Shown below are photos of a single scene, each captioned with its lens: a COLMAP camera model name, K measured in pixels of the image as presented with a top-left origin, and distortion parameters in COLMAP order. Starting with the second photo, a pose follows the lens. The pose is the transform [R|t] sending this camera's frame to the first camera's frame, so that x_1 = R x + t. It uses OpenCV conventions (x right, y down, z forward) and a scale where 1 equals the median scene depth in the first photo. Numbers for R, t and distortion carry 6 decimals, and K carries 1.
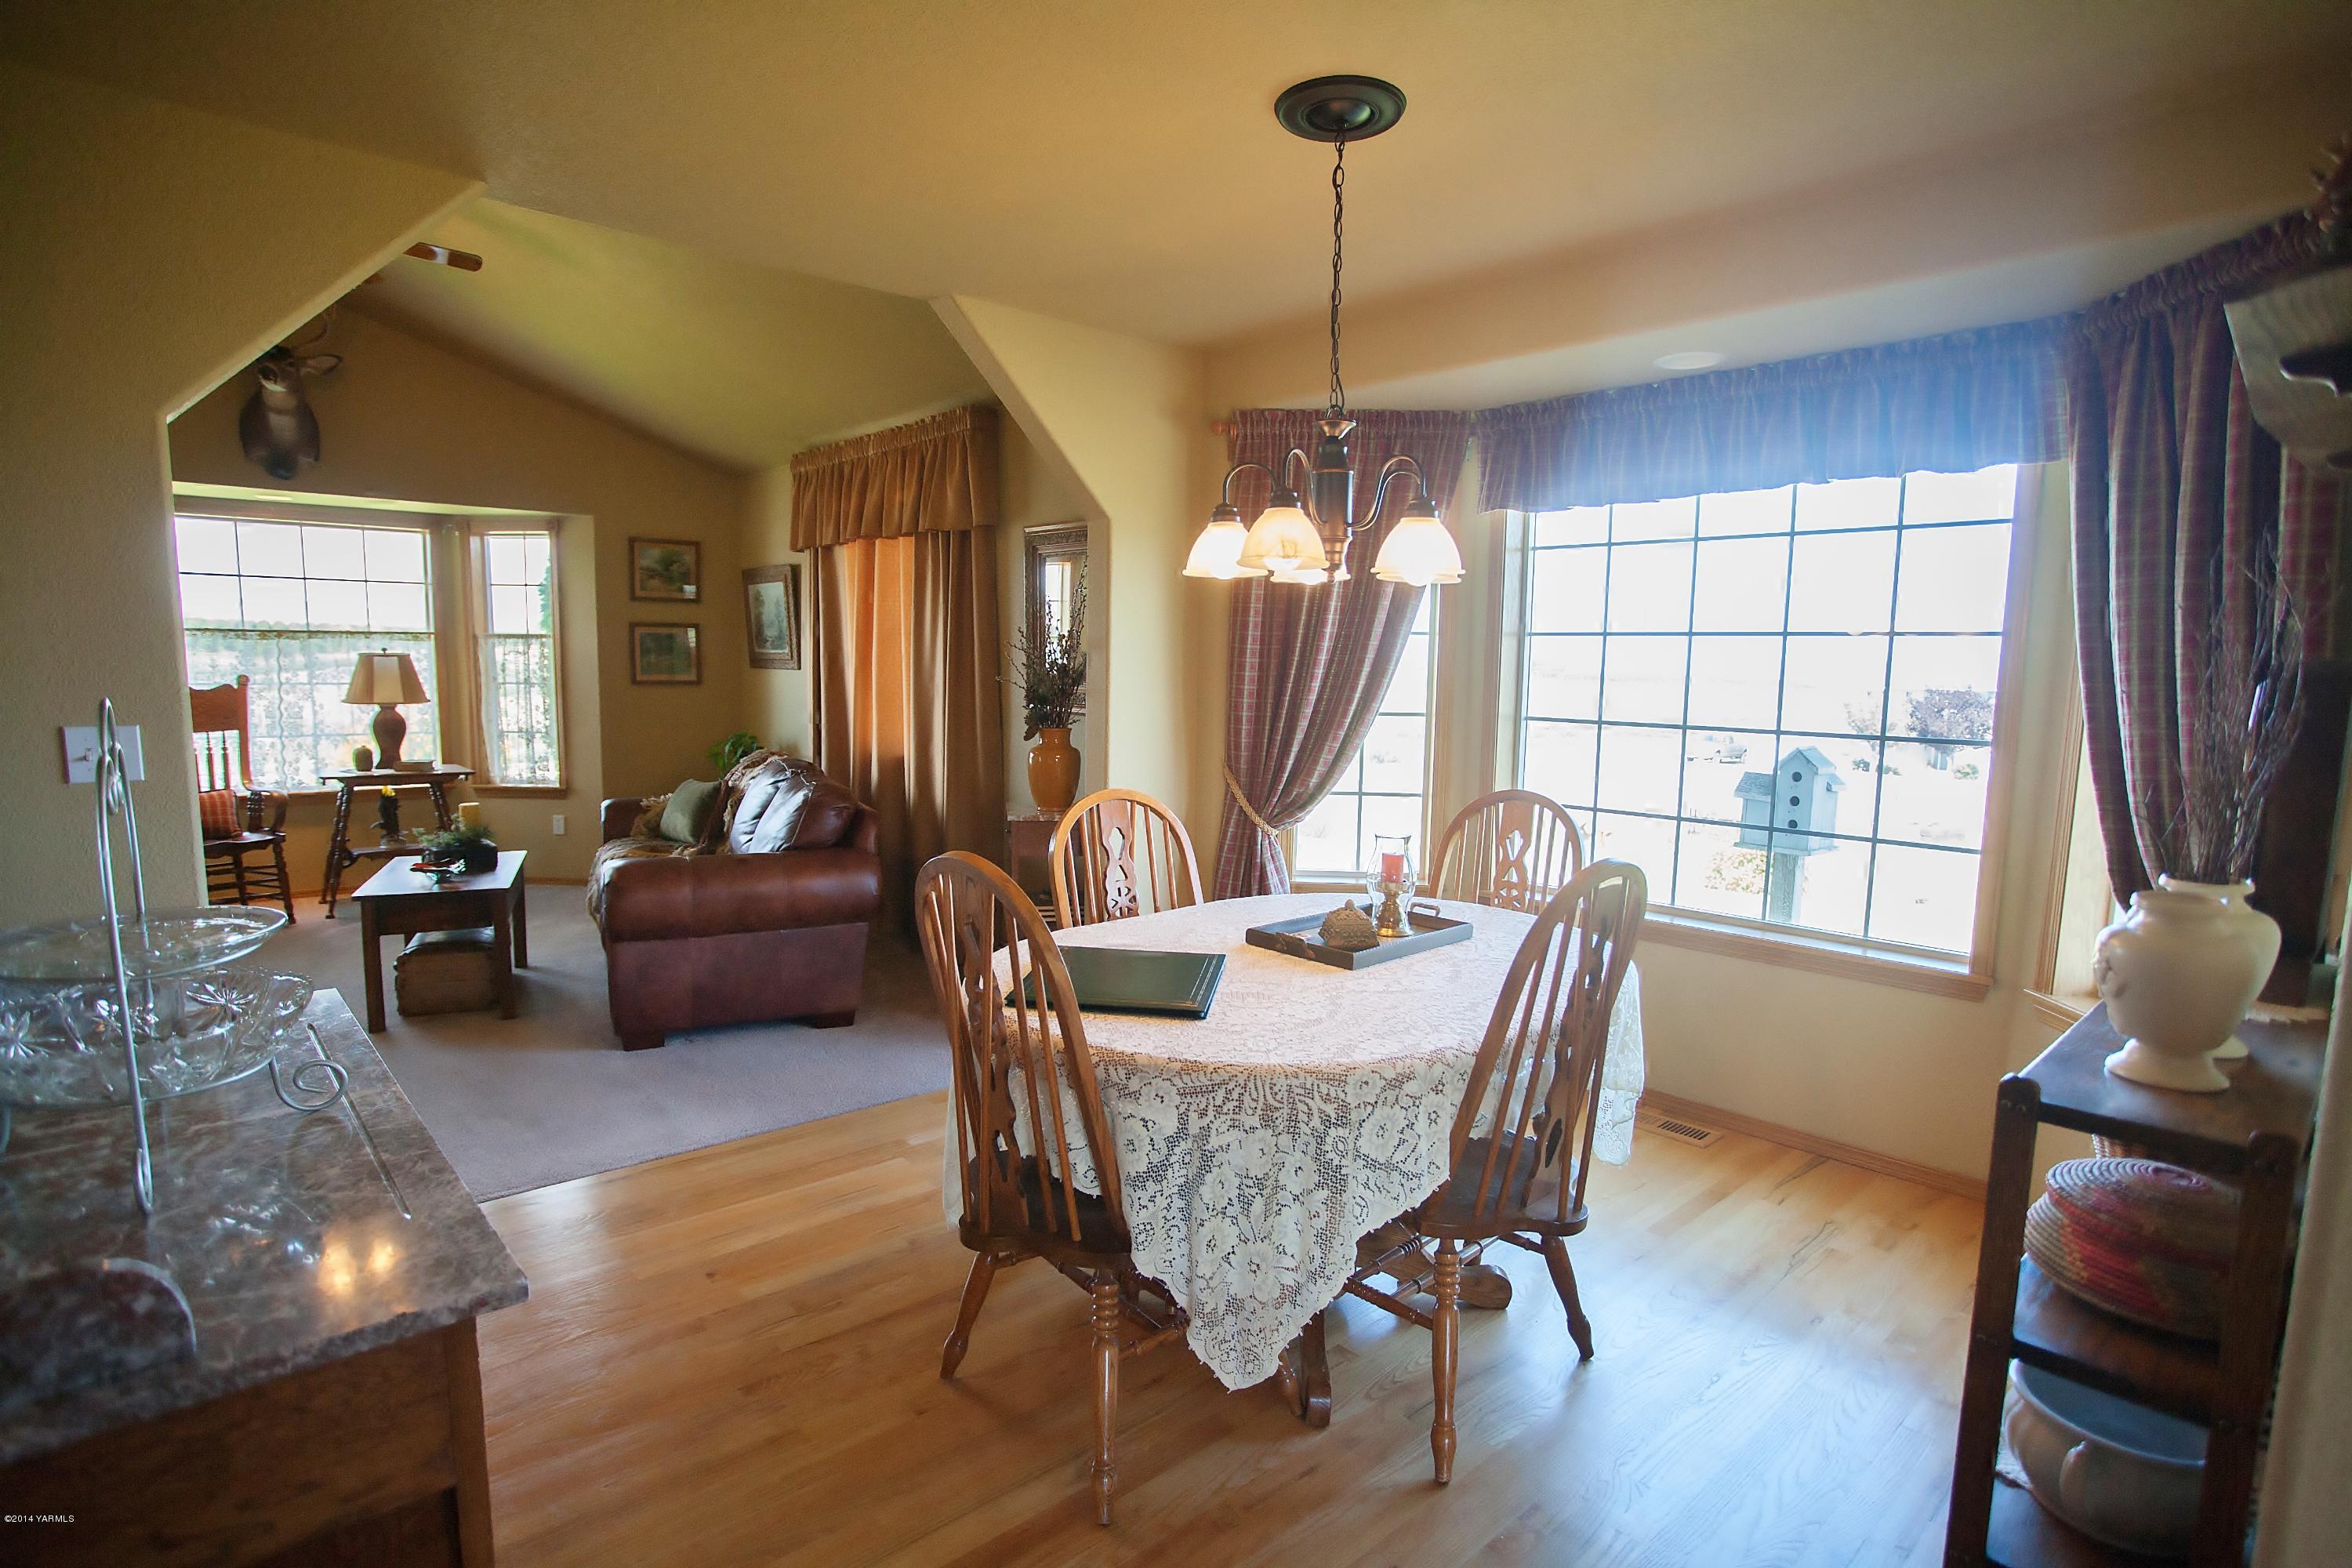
lens RADIAL K [[1236.6, 0, 1176.0], [0, 1236.6, 784.0], [0, 0, 1]] dist [-0.018745, 0.000932]
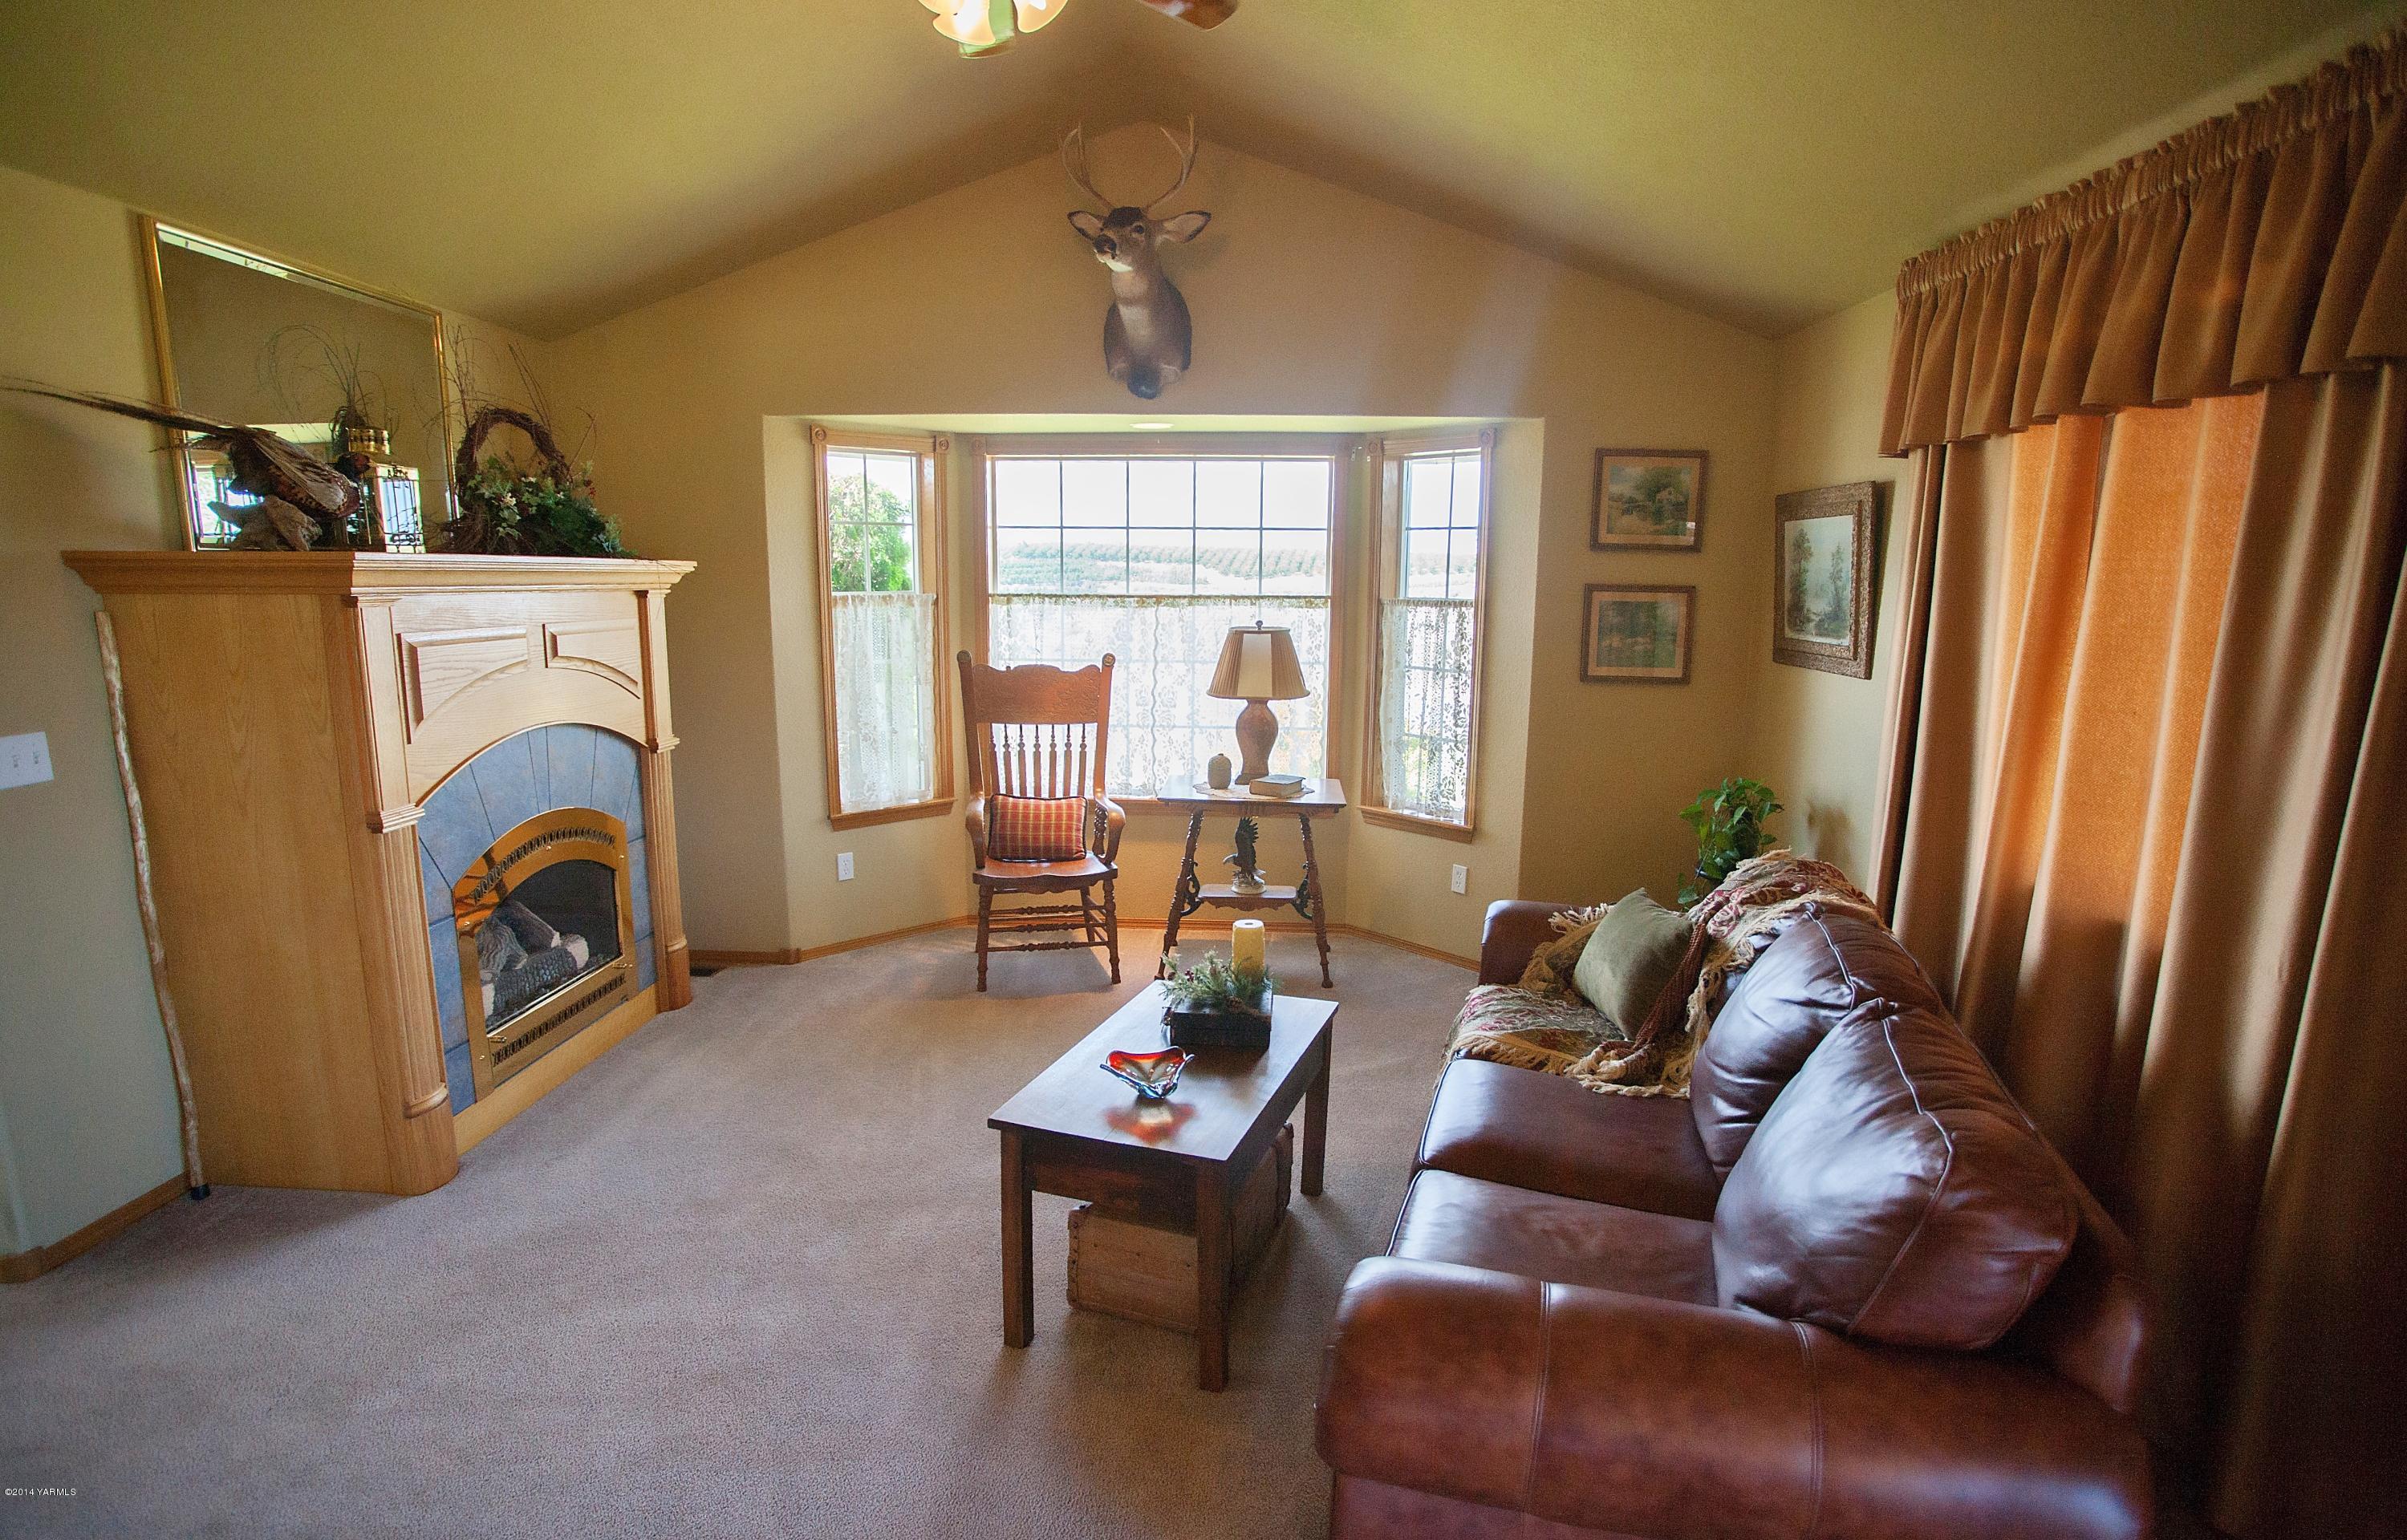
lens RADIAL K [[1162.4, 0, 1203.5], [0, 1162.4, 770.0], [0, 0, 1]] dist [-0.082773, 0.046045]
pose [[0.709756, 0.116575, -0.694735, -0.174409], [-0.071787, 0.993047, 0.093292, -0.084428], [0.700780, -0.016342, 0.713190, 0.476762]]
